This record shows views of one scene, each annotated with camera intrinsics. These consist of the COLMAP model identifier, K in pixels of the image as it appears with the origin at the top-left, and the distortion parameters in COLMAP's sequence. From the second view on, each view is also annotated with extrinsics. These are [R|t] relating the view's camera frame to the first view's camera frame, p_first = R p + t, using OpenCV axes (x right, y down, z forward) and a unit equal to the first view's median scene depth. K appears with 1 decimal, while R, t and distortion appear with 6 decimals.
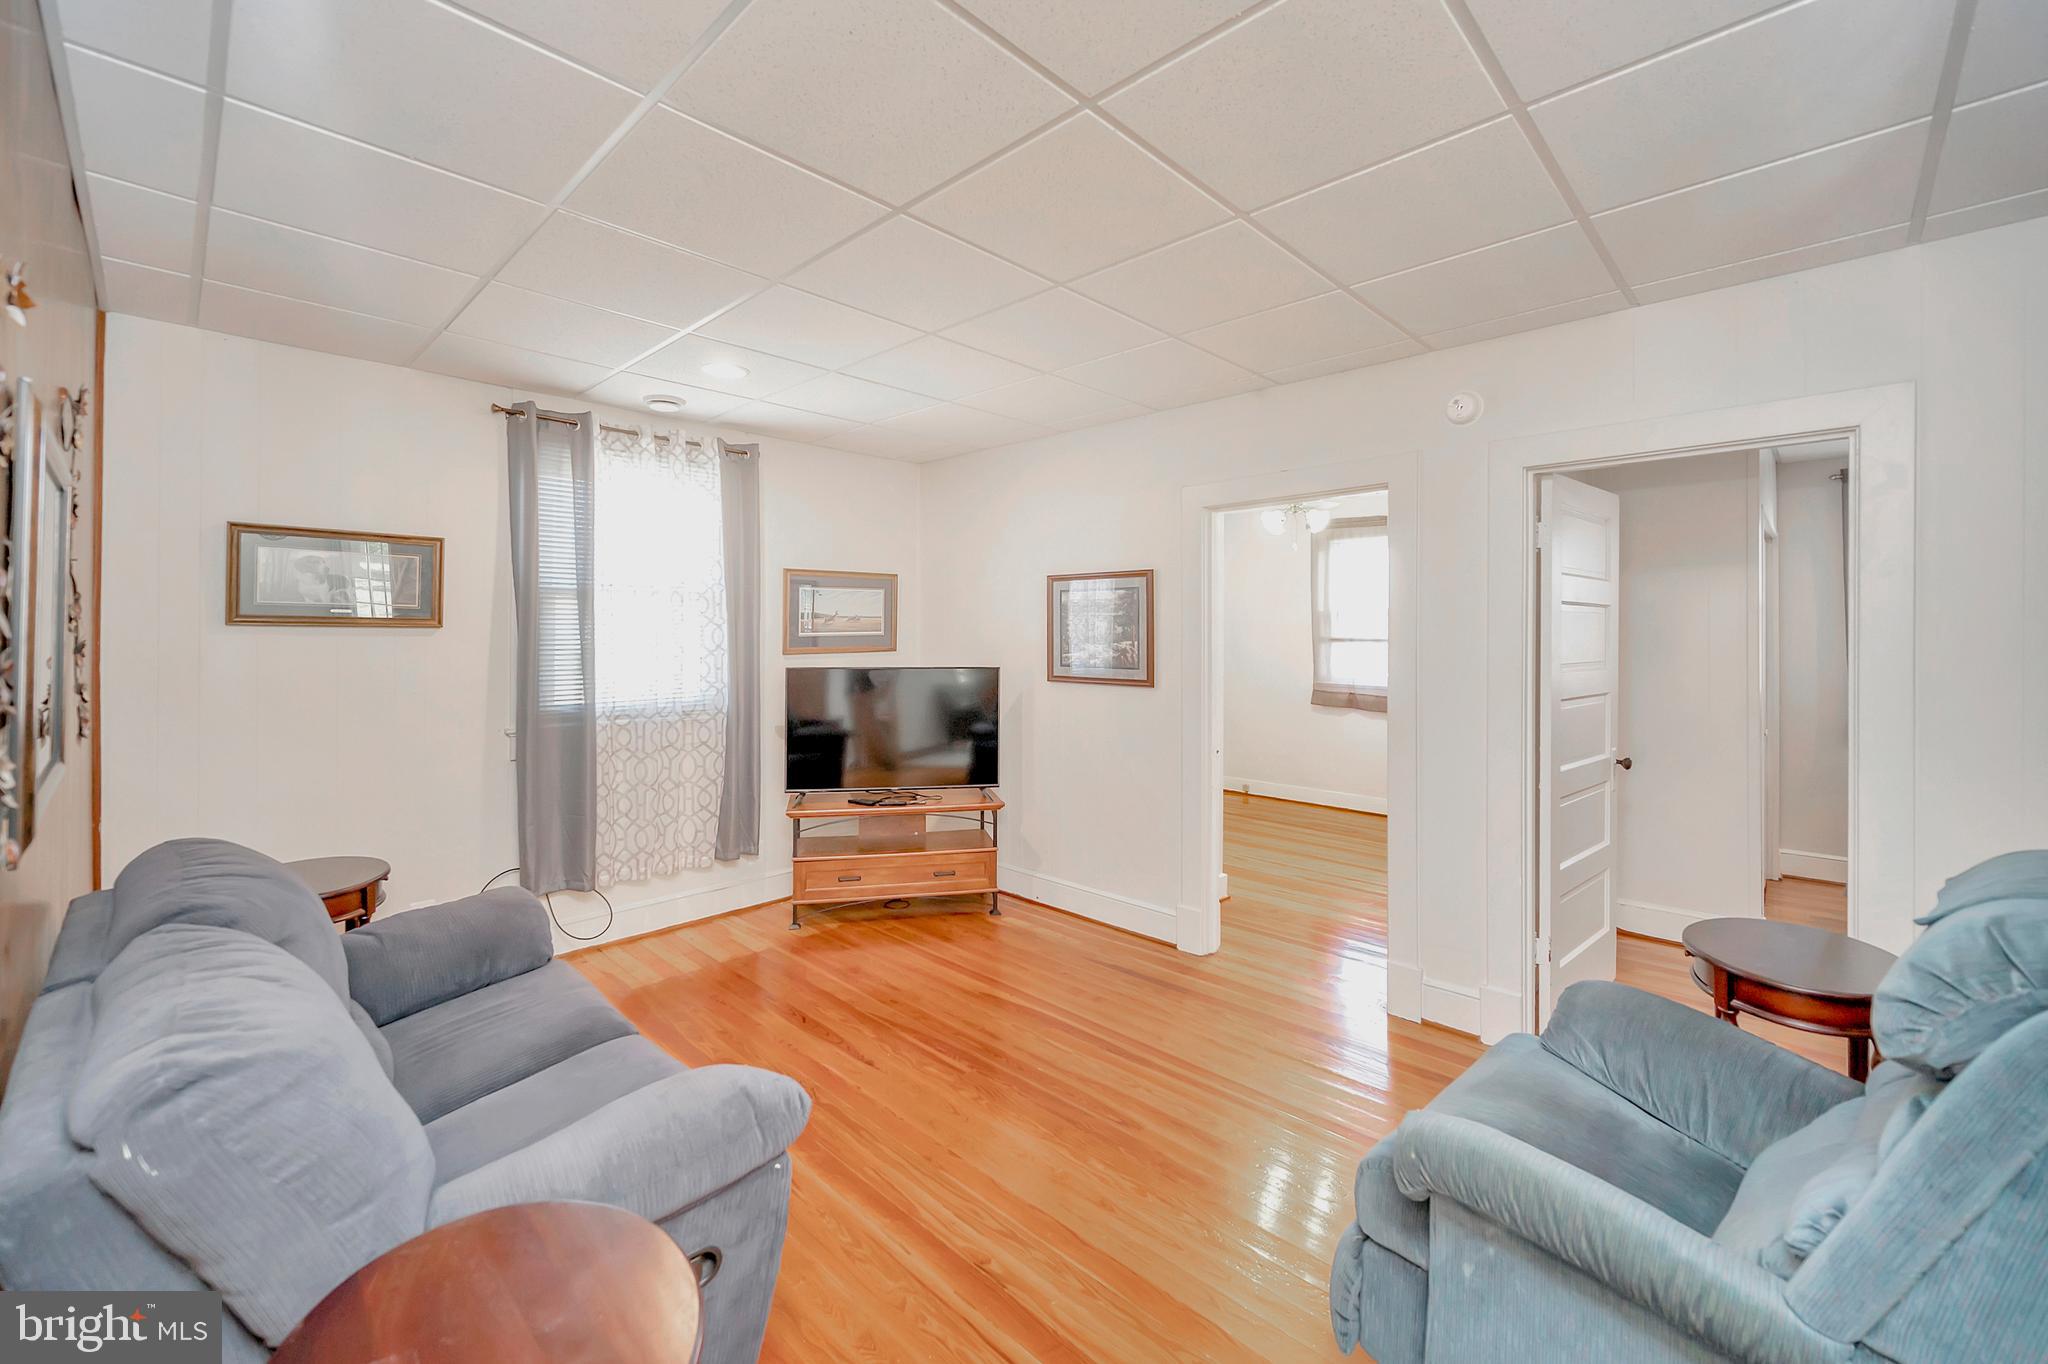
lens RADIAL K [[834.2, 0, 1017.0], [0, 834.2, 630.1], [0, 0, 1]] dist [0.003653, 0.001055]
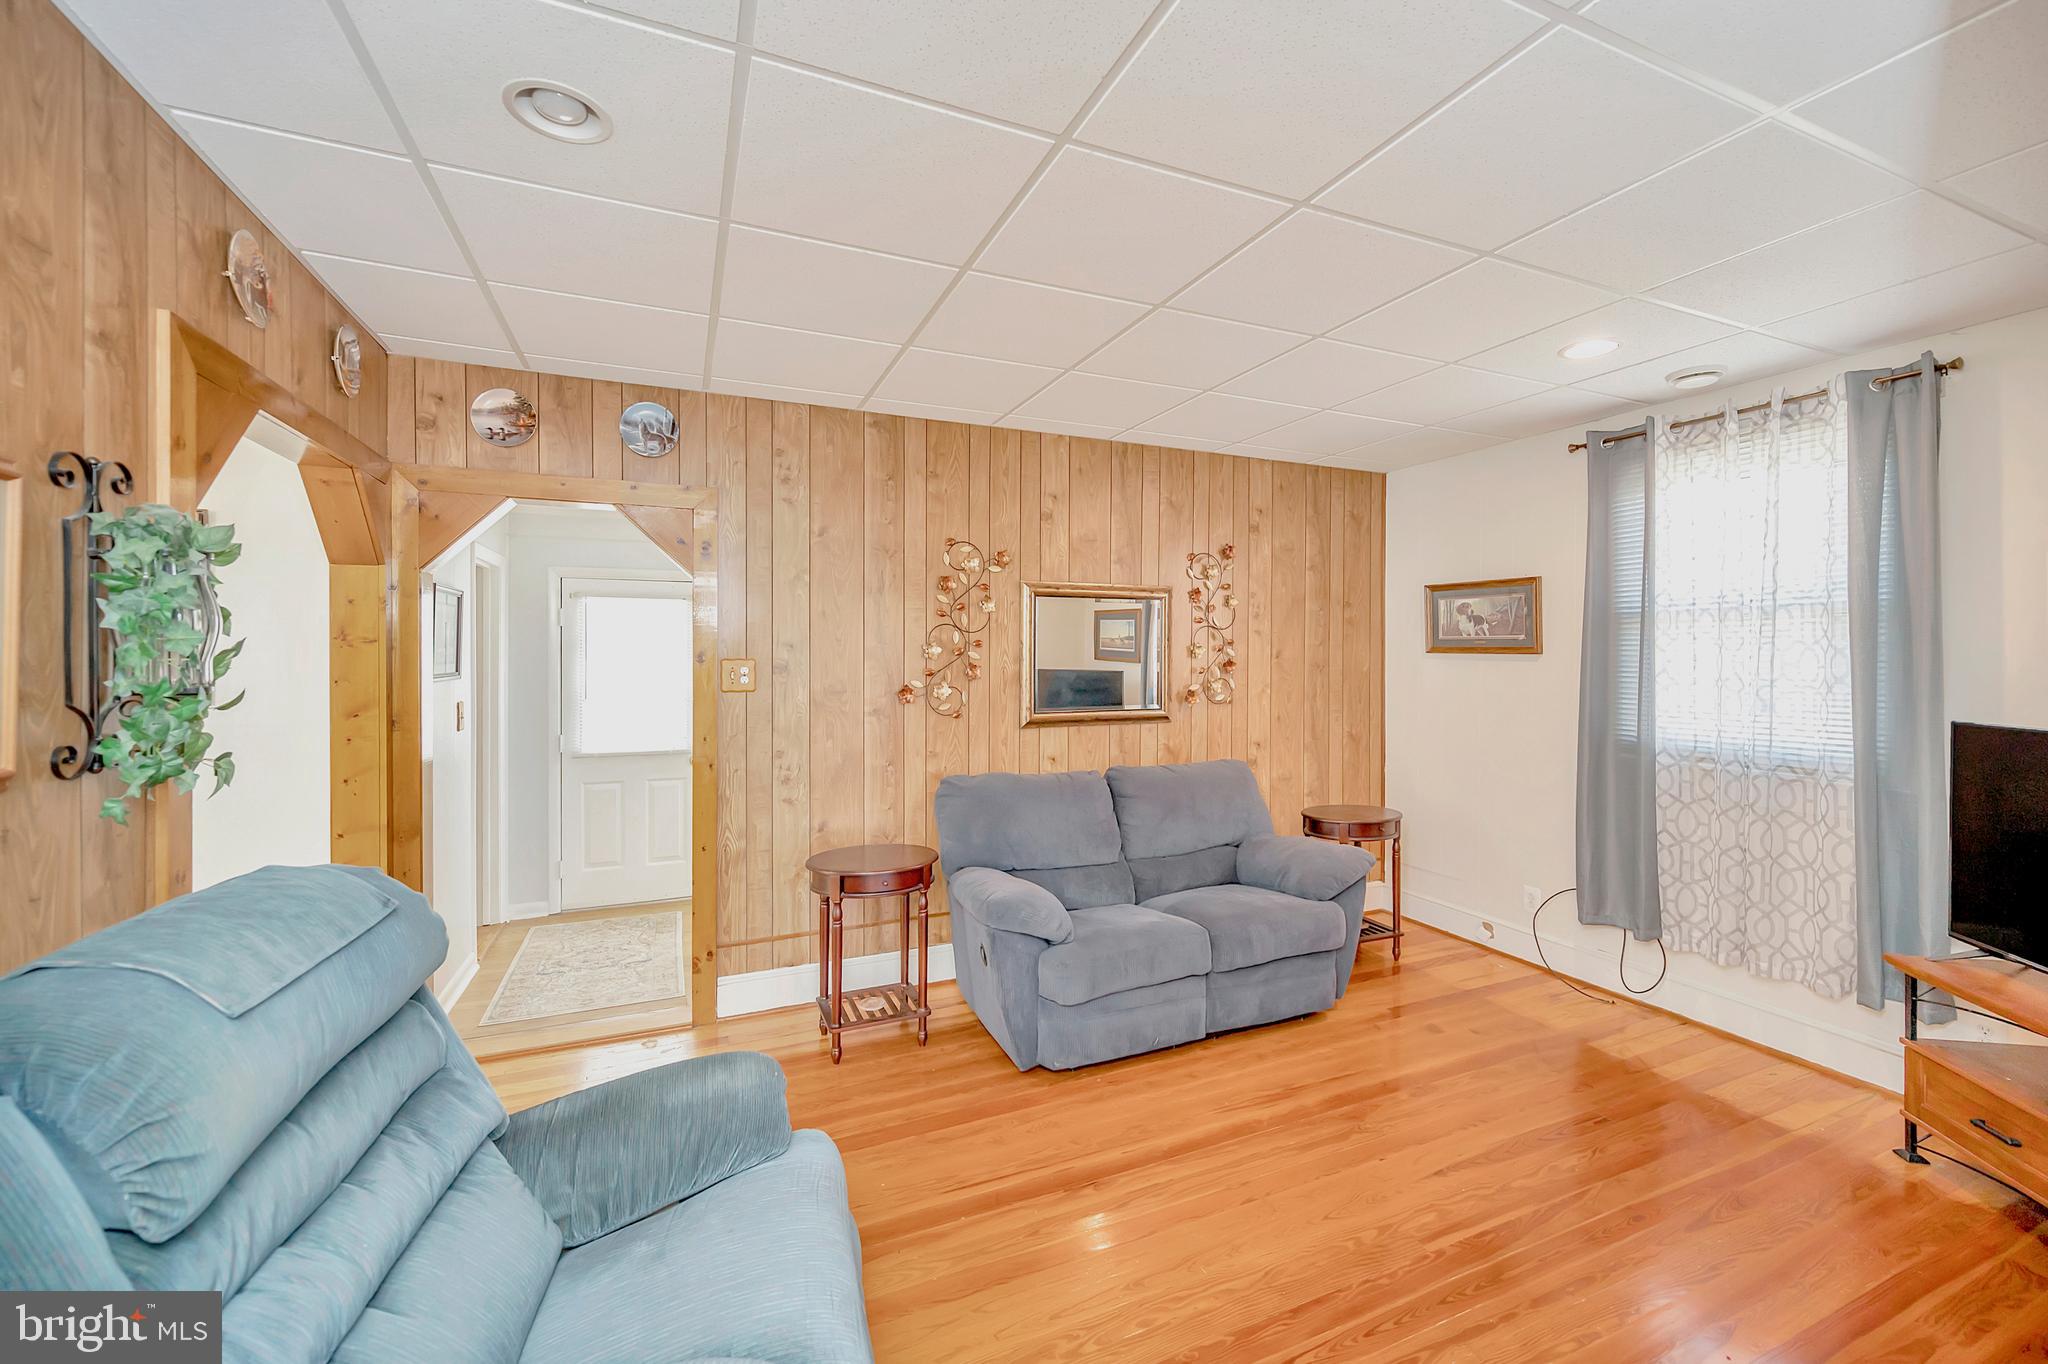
lens RADIAL K [[834.2, 0, 1049.4], [0, 834.2, 659.6], [0, 0, 1]] dist [0.003653, 0.001055]
pose [[-0.368265, 0.003090, -0.929716, 0.571249], [-0.001614, 0.999991, 0.003962, 0.000856], [0.929720, 0.002959, -0.368257, 0.722242]]
